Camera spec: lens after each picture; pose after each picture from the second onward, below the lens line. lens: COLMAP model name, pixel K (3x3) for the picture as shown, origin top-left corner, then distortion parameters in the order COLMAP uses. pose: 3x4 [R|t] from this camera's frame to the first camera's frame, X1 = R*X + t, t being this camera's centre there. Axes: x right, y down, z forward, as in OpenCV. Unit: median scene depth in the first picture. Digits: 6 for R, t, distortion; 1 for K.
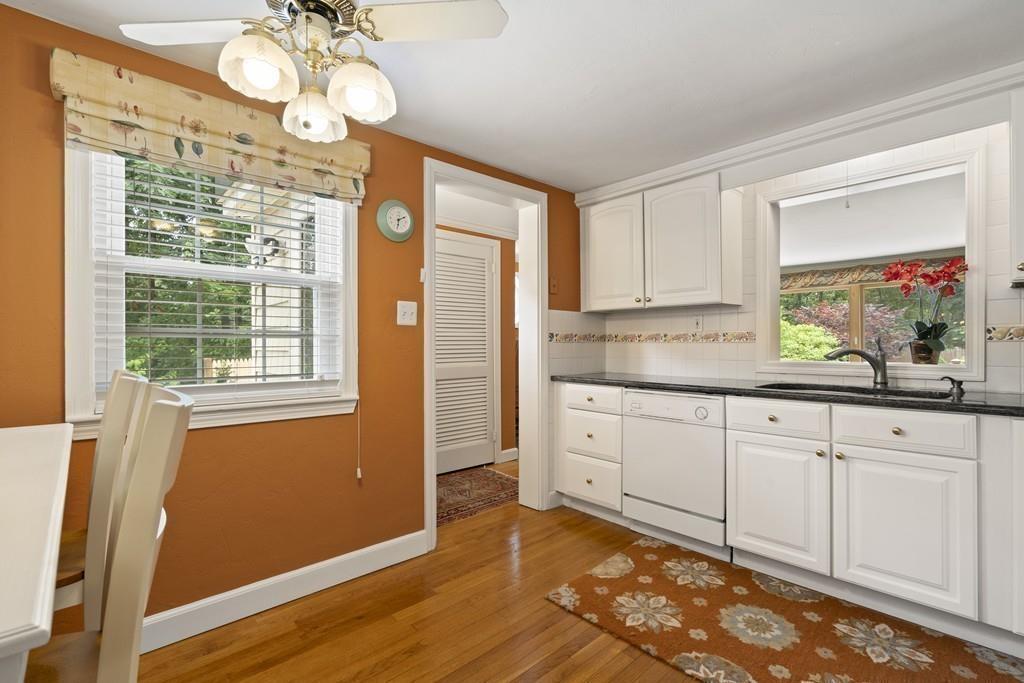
lens RADIAL K [[470.8, 0, 512.9], [0, 470.8, 342.4], [0, 0, 1]] dist [-0.003606, 0.000633]
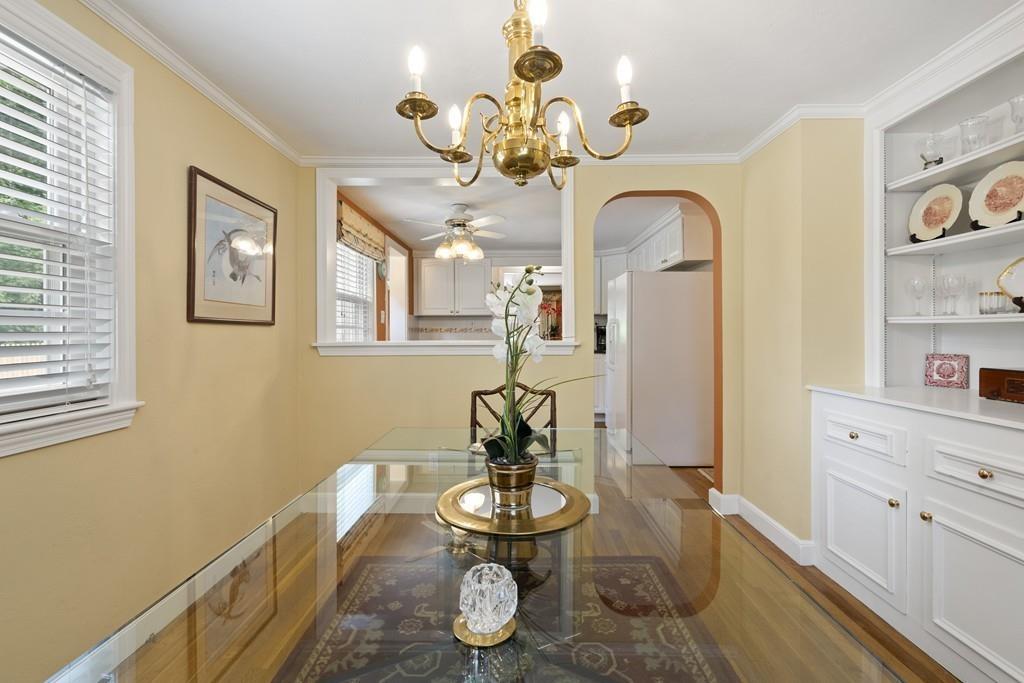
lens RADIAL K [[470.8, 0, 510.8], [0, 470.8, 337.0], [0, 0, 1]] dist [-0.003606, 0.000633]
pose [[0.687457, -0.005064, 0.726207, -1.398247], [-0.001275, 0.999966, 0.008180, 0.003404], [-0.726224, -0.006550, 0.687427, -0.775822]]
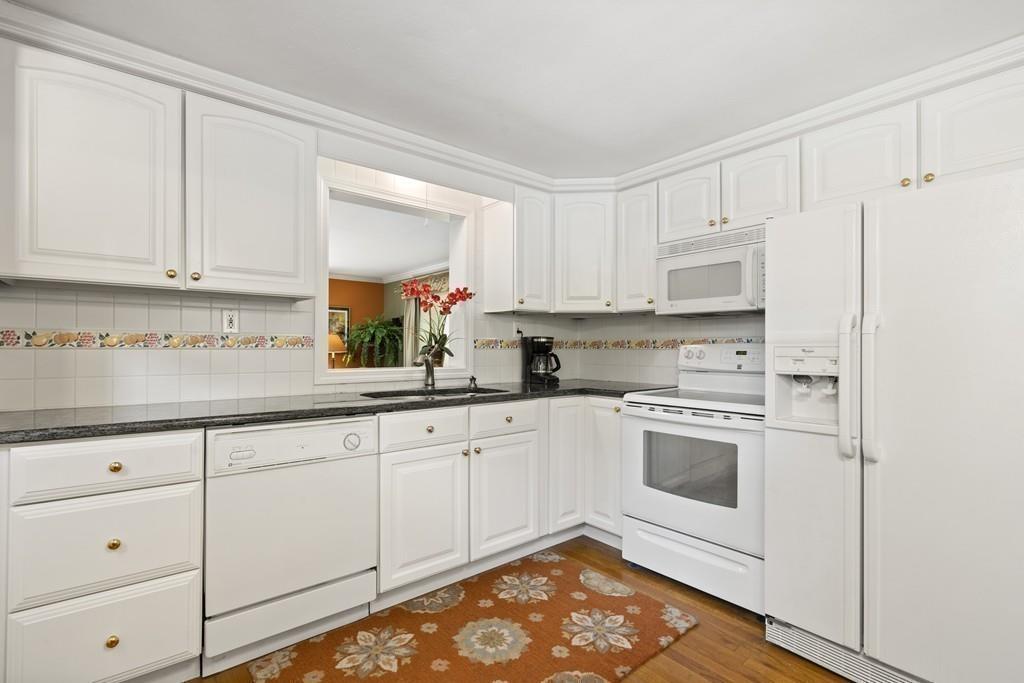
lens RADIAL K [[470.8, 0, 517.9], [0, 470.8, 348.8], [0, 0, 1]] dist [-0.003606, 0.000633]
pose [[0.048874, 0.002353, 0.998802, -0.382646], [-0.003986, 0.999990, -0.002161, -0.000344], [-0.998797, -0.003876, 0.048883, 0.756594]]
